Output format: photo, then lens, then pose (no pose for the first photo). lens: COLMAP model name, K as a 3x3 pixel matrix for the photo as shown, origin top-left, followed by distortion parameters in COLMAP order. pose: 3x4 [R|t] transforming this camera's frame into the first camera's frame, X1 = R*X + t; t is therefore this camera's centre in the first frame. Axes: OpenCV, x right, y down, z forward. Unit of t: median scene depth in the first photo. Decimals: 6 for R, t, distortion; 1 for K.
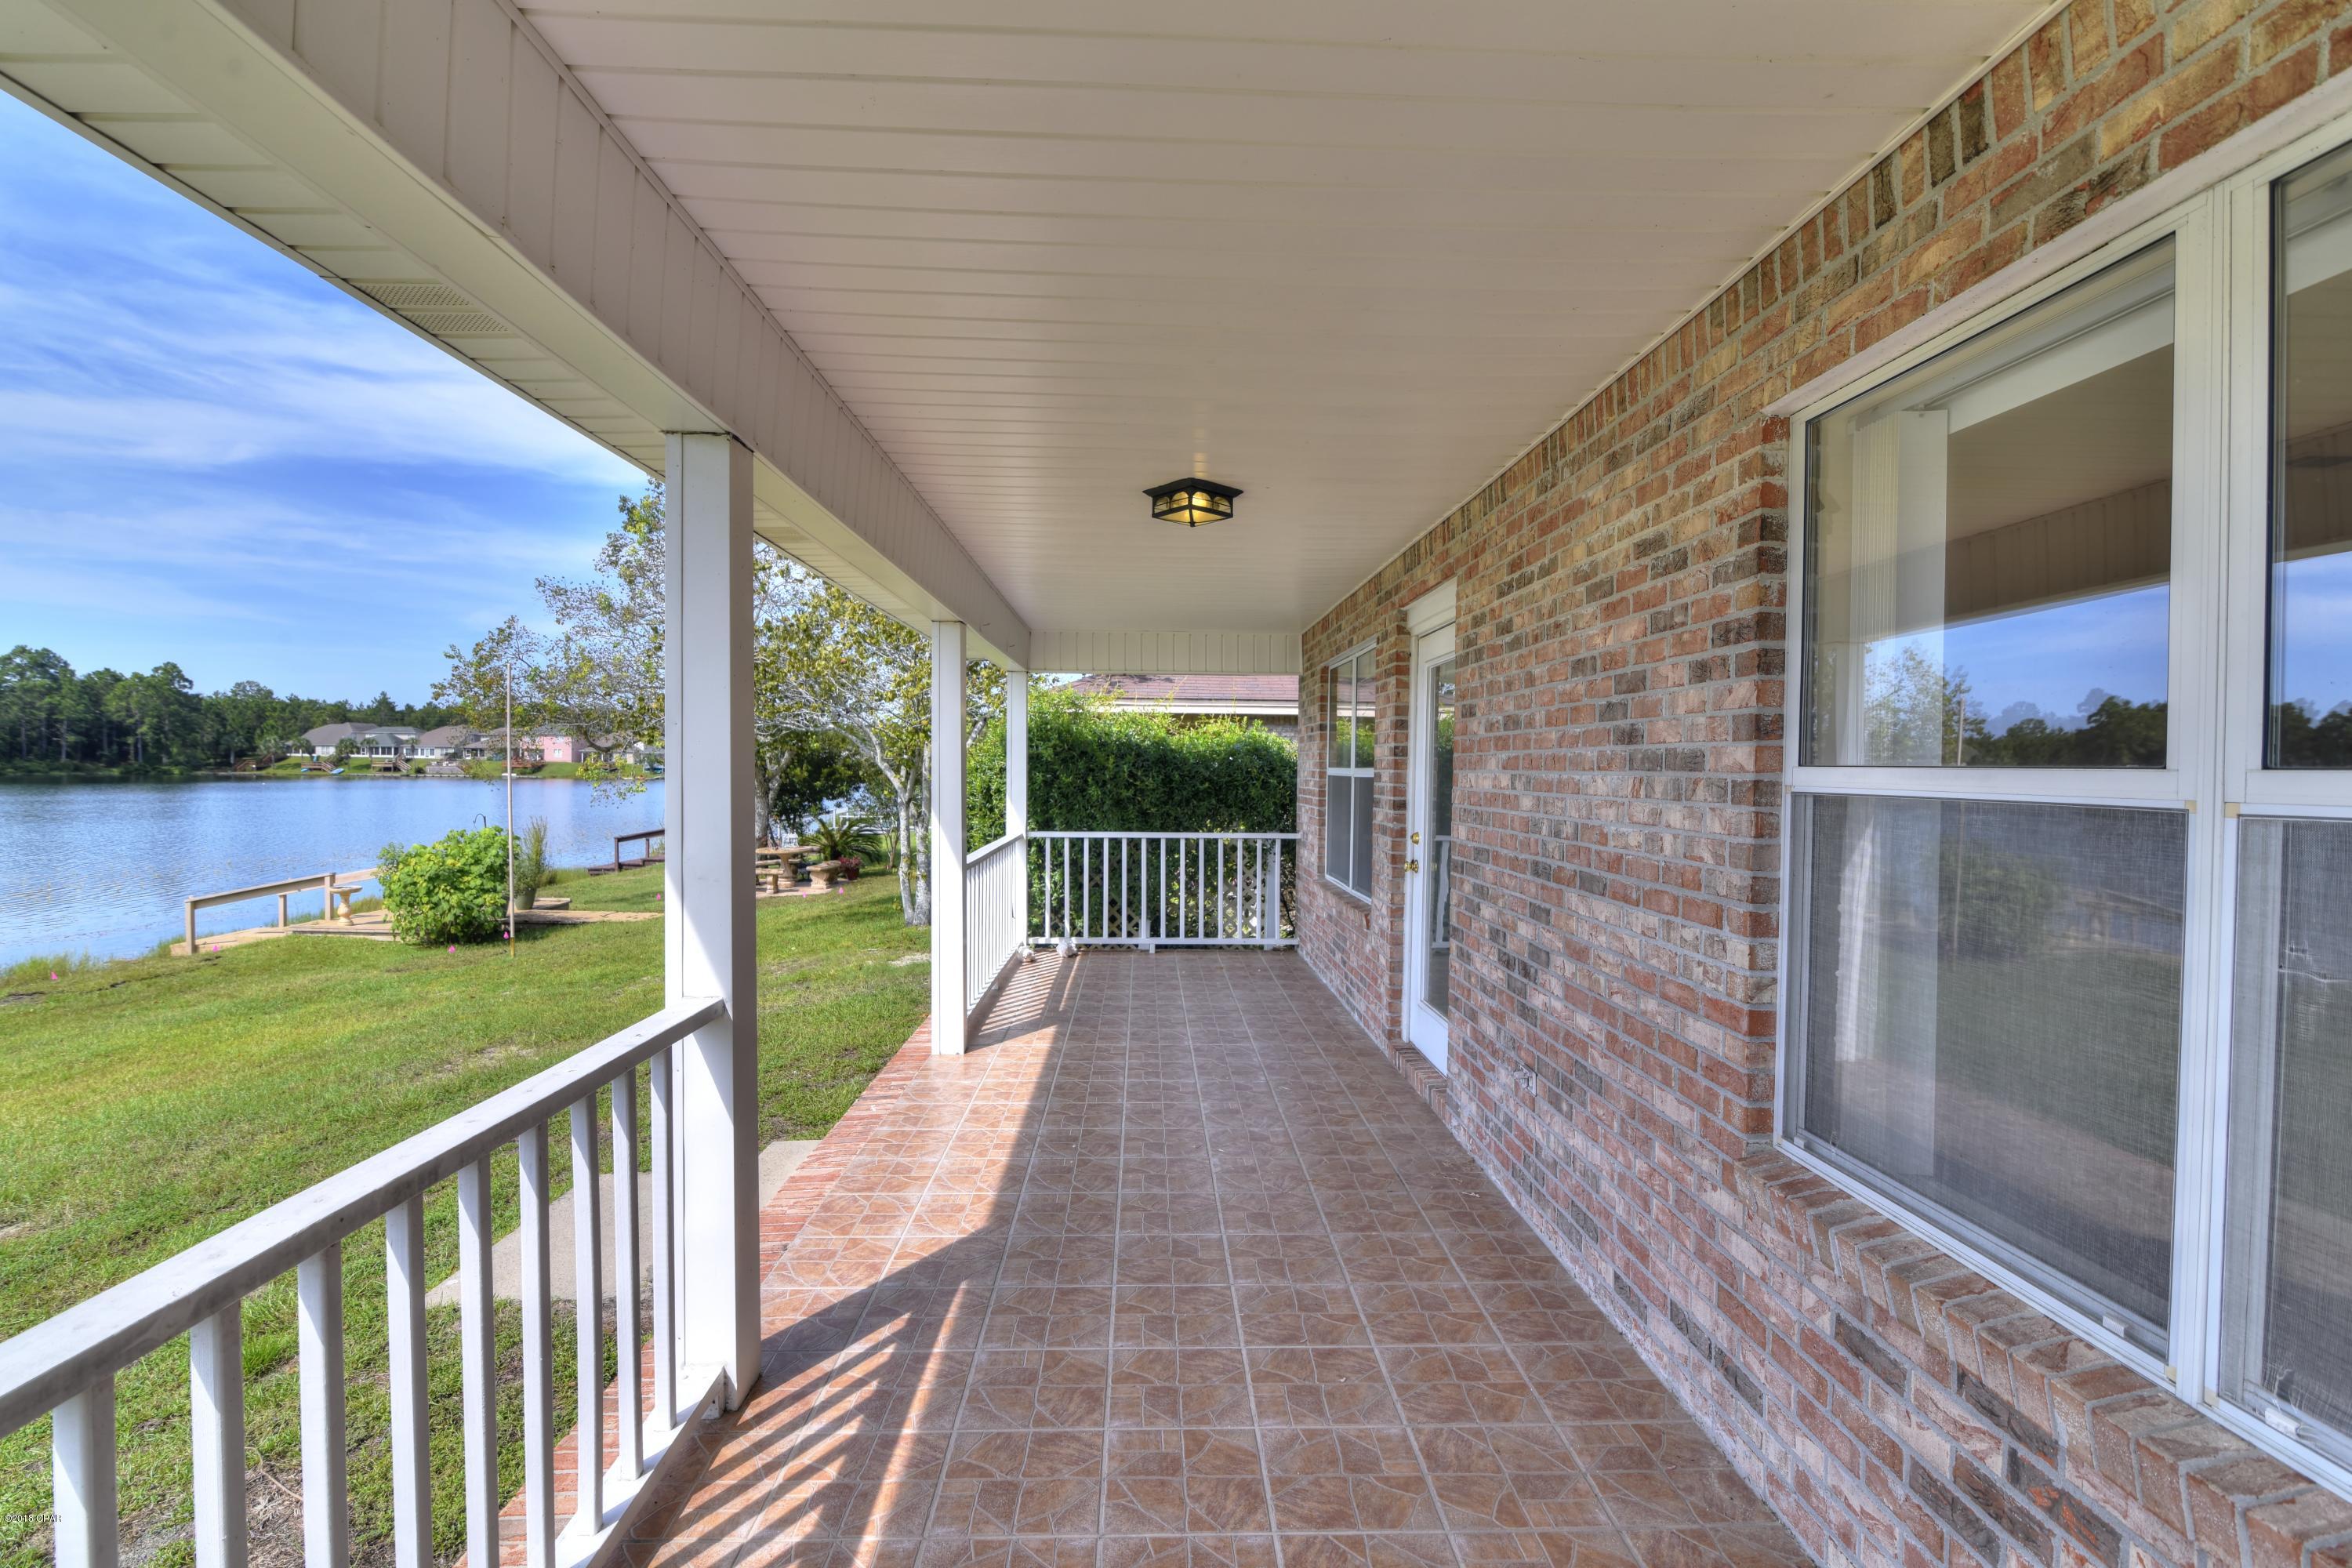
lens RADIAL K [[1100.8, 0, 1150.4], [0, 1100.8, 746.3], [0, 0, 1]] dist [-0.017798, 0.002215]
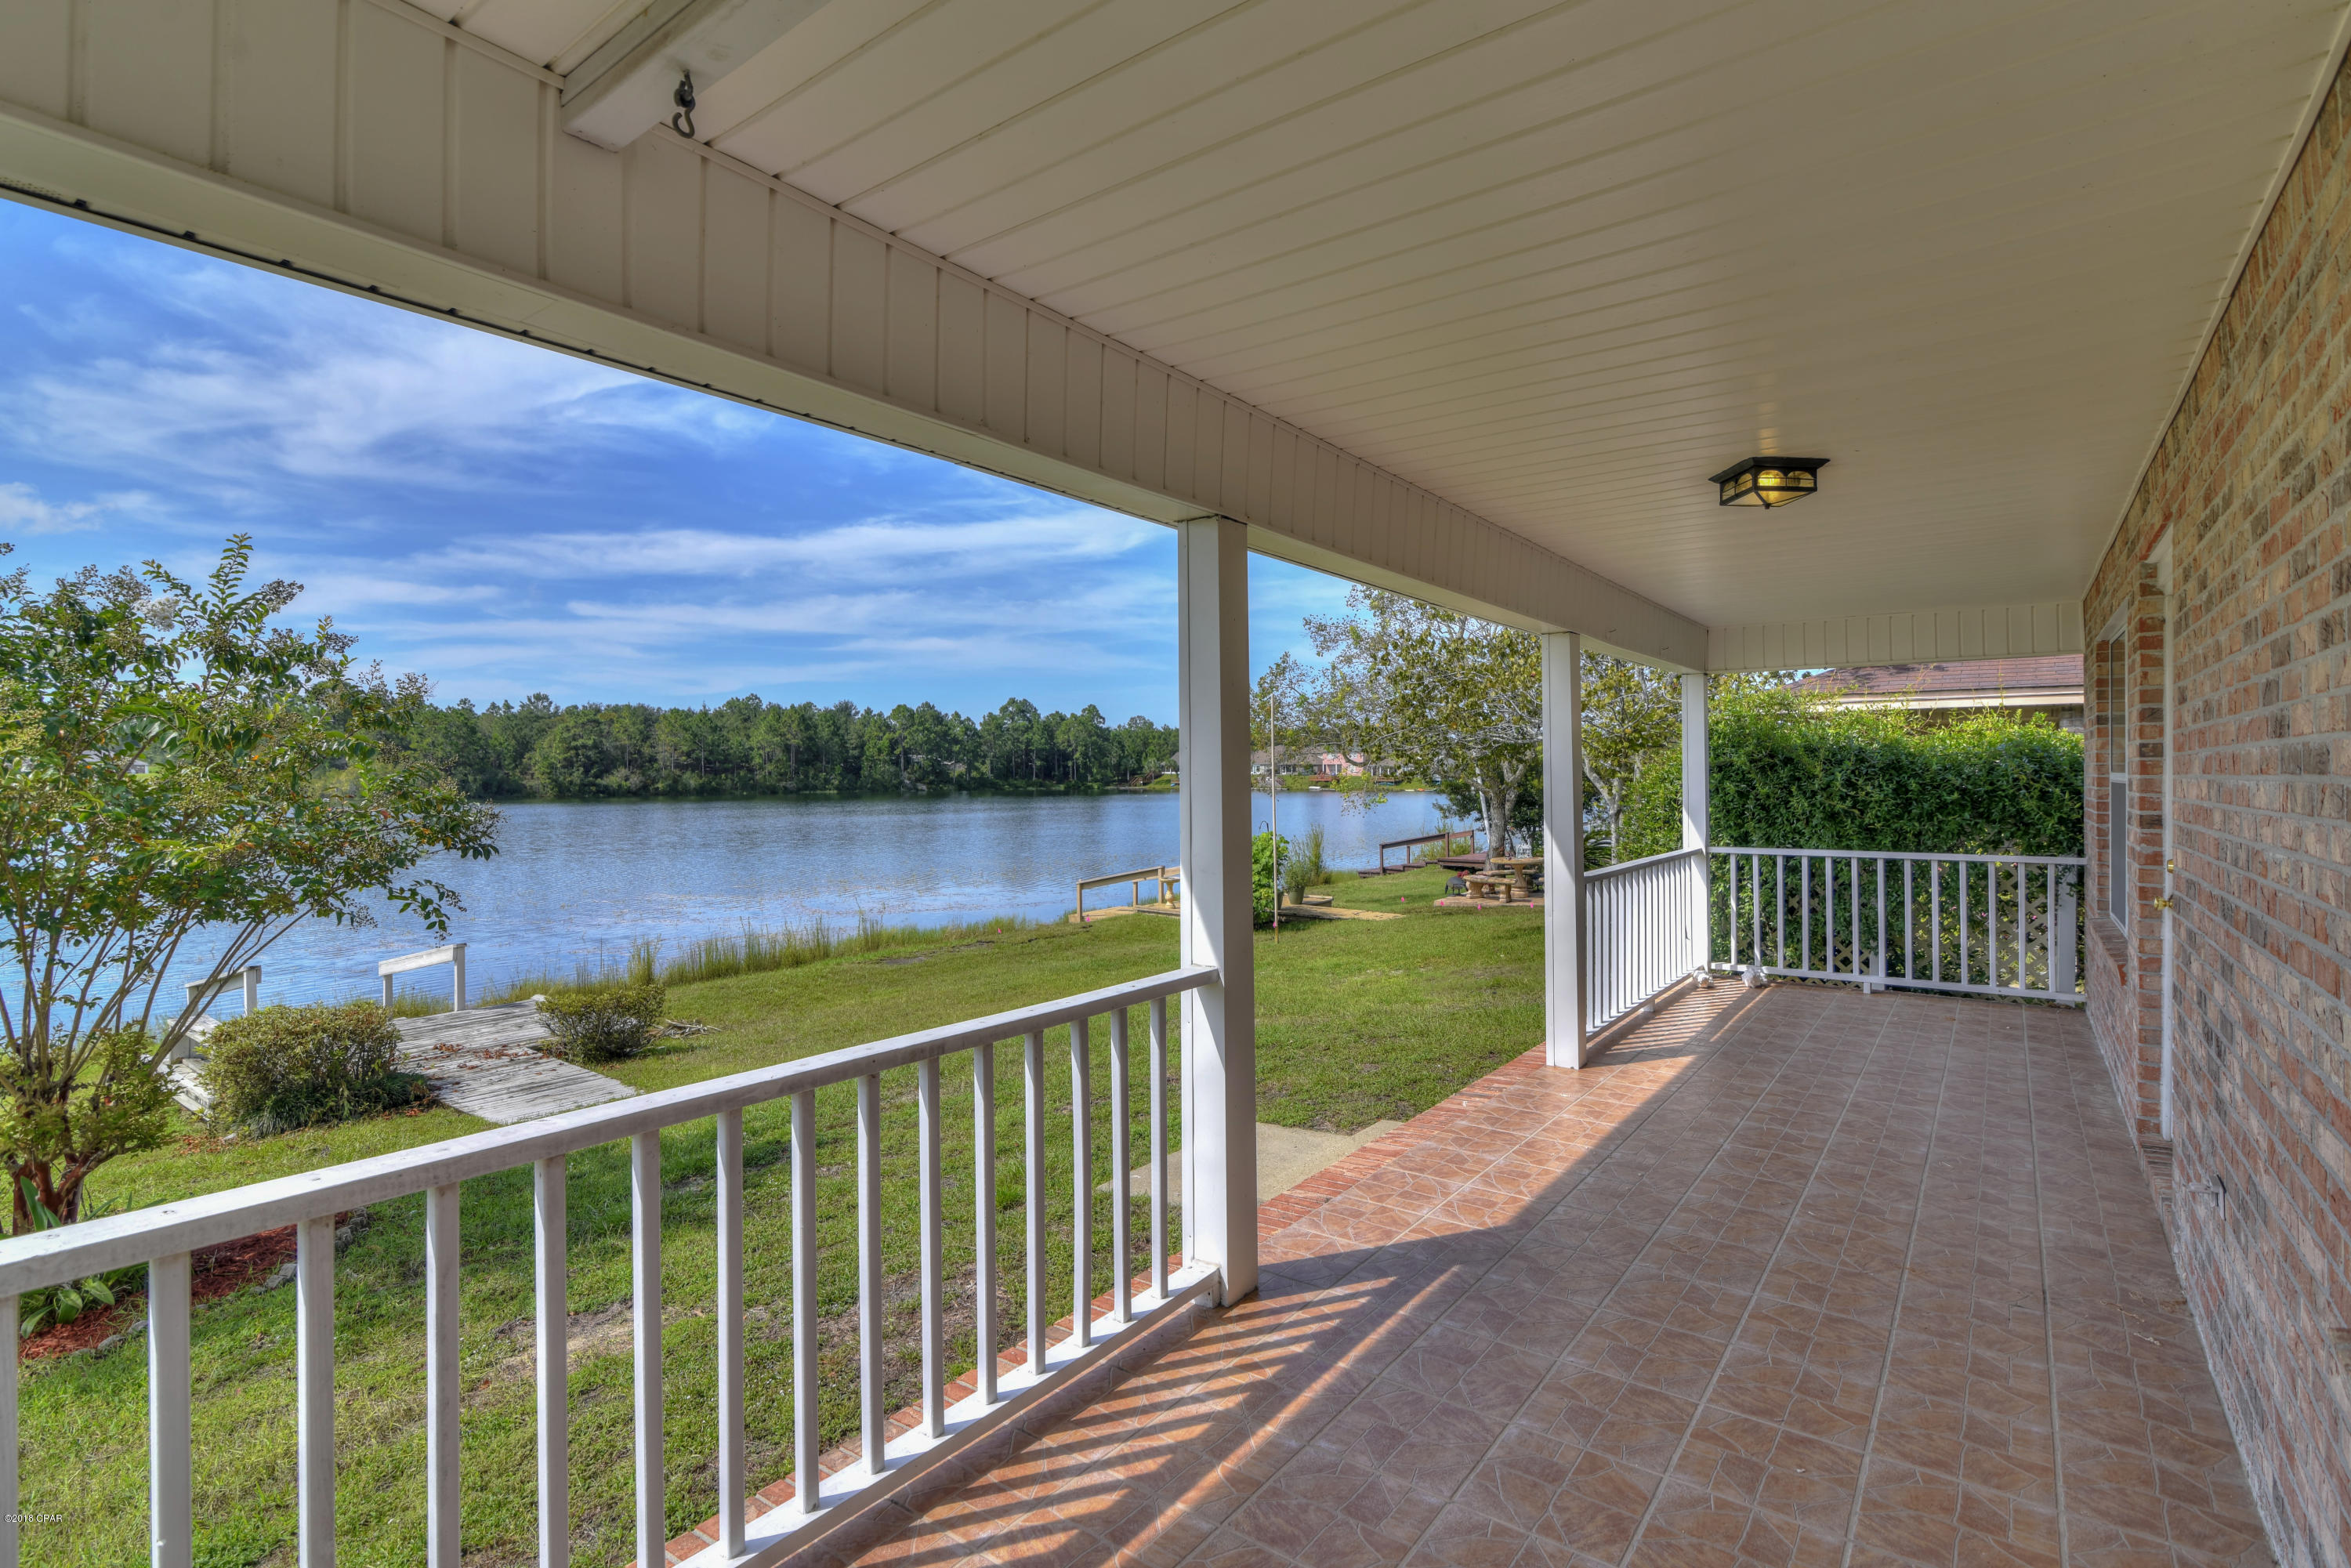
lens RADIAL K [[1100.3, 0, 1159.2], [0, 1100.3, 720.8], [0, 0, 1]] dist [-0.017798, 0.002215]
pose [[0.778765, -0.042740, -0.625859, 0.102834], [0.021666, 0.998914, -0.041256, 0.000207], [0.626942, 0.018569, 0.778845, -0.004701]]
